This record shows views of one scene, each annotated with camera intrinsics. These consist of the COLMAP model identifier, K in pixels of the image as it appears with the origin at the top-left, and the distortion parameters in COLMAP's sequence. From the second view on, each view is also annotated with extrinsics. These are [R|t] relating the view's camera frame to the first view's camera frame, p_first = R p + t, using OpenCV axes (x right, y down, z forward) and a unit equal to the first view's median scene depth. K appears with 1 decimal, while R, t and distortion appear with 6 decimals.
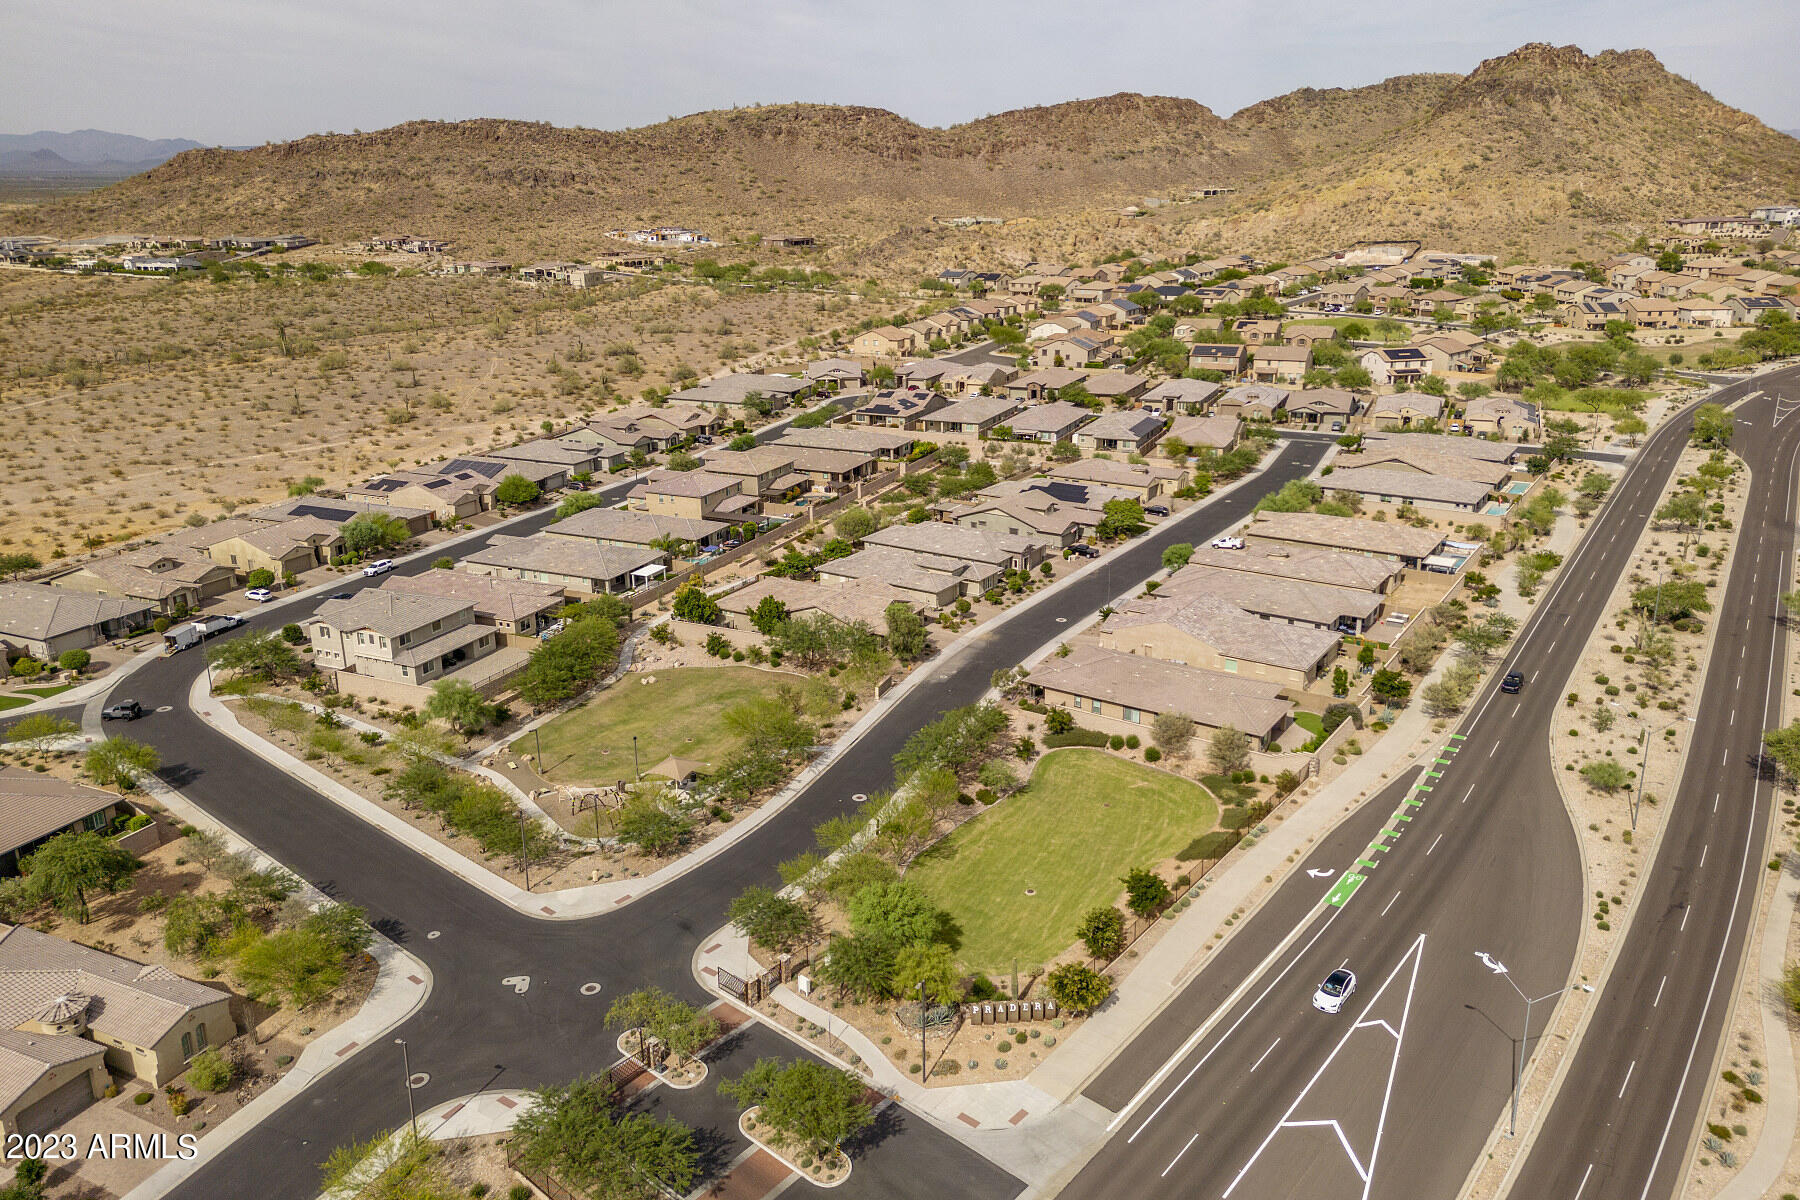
lens RADIAL K [[1312.9, 0, 862.3], [0, 1312.9, 586.2], [0, 0, 1]] dist [0.078161, -0.055671]
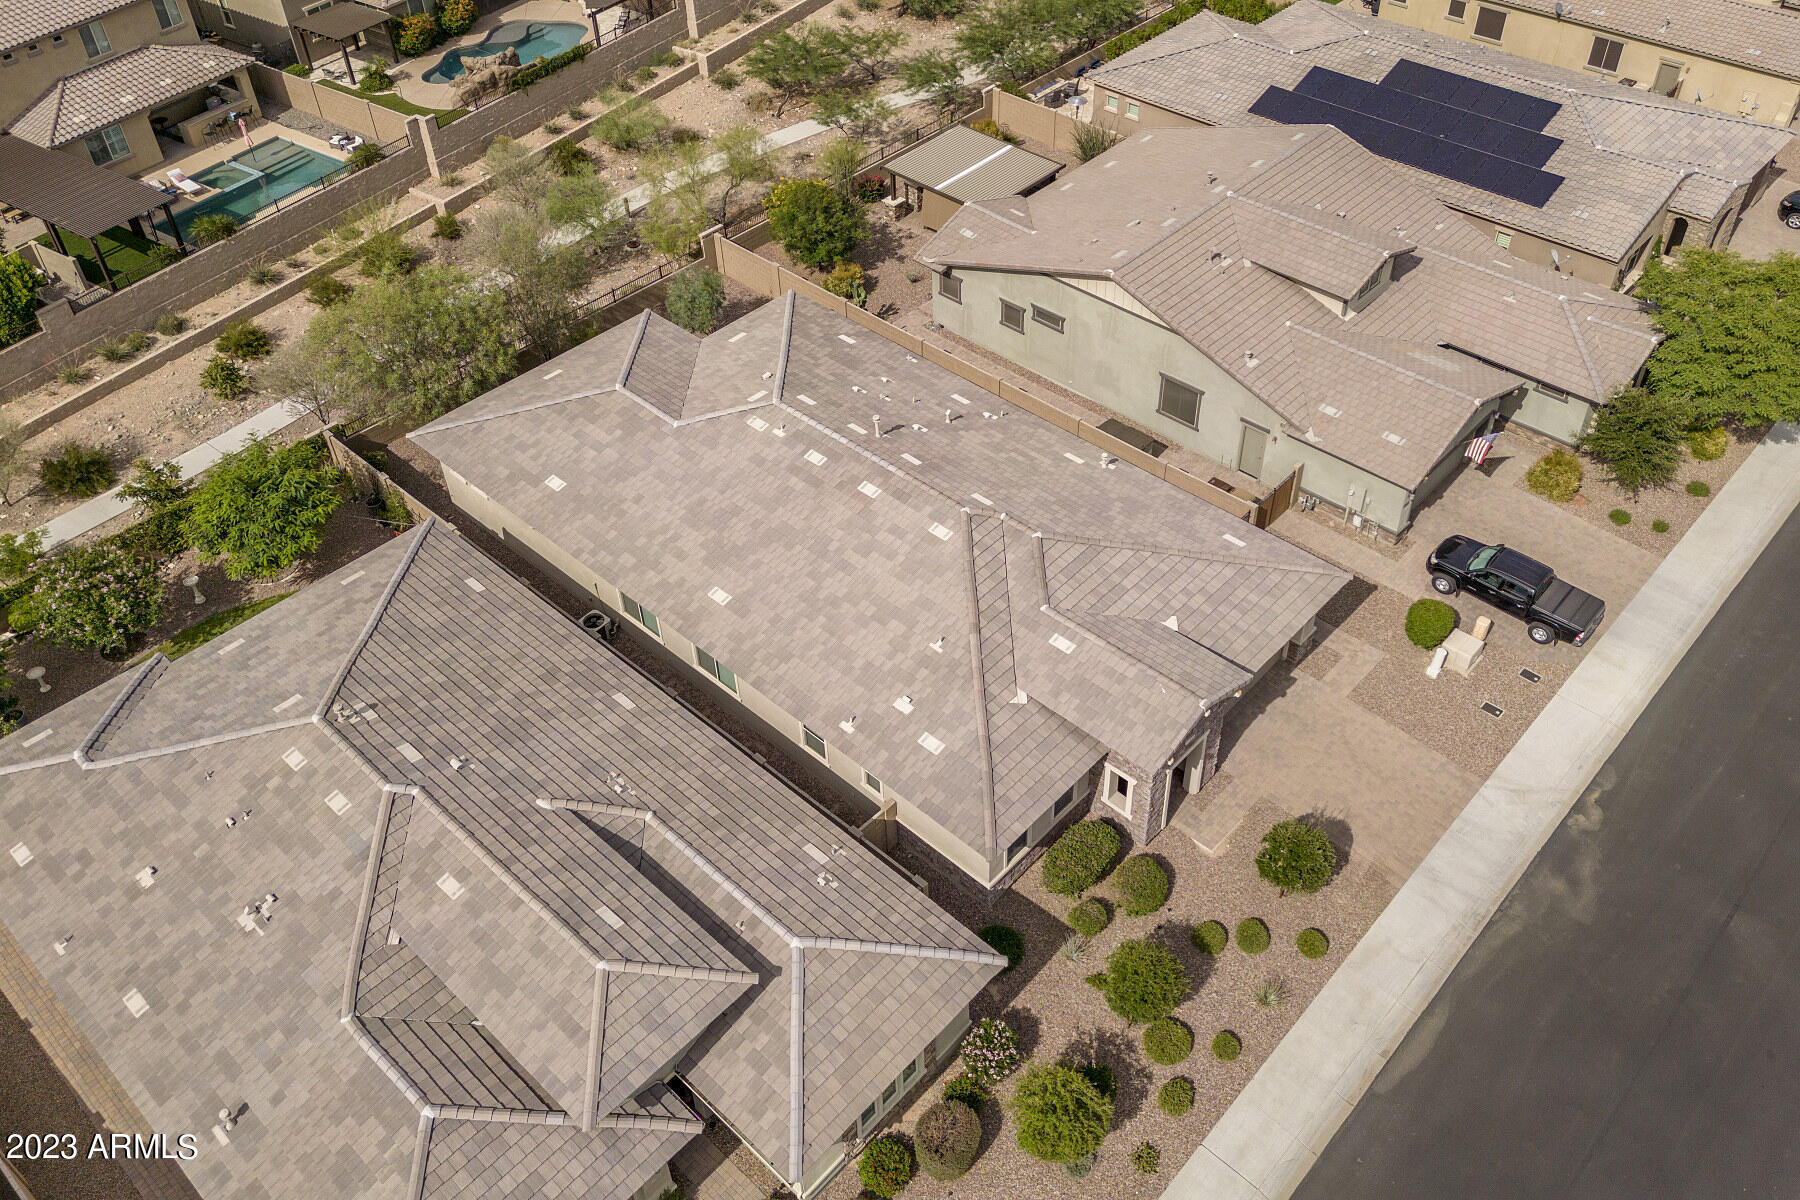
lens RADIAL K [[1442.0, 0, 931.5], [0, 1442.0, 544.2], [0, 0, 1]] dist [0.076817, -0.053391]
pose [[0.992428, 0.083345, -0.090228, 0.051286], [-0.038789, 0.909635, 0.413594, -0.059904], [0.116545, -0.406962, 0.905980, 0.403827]]
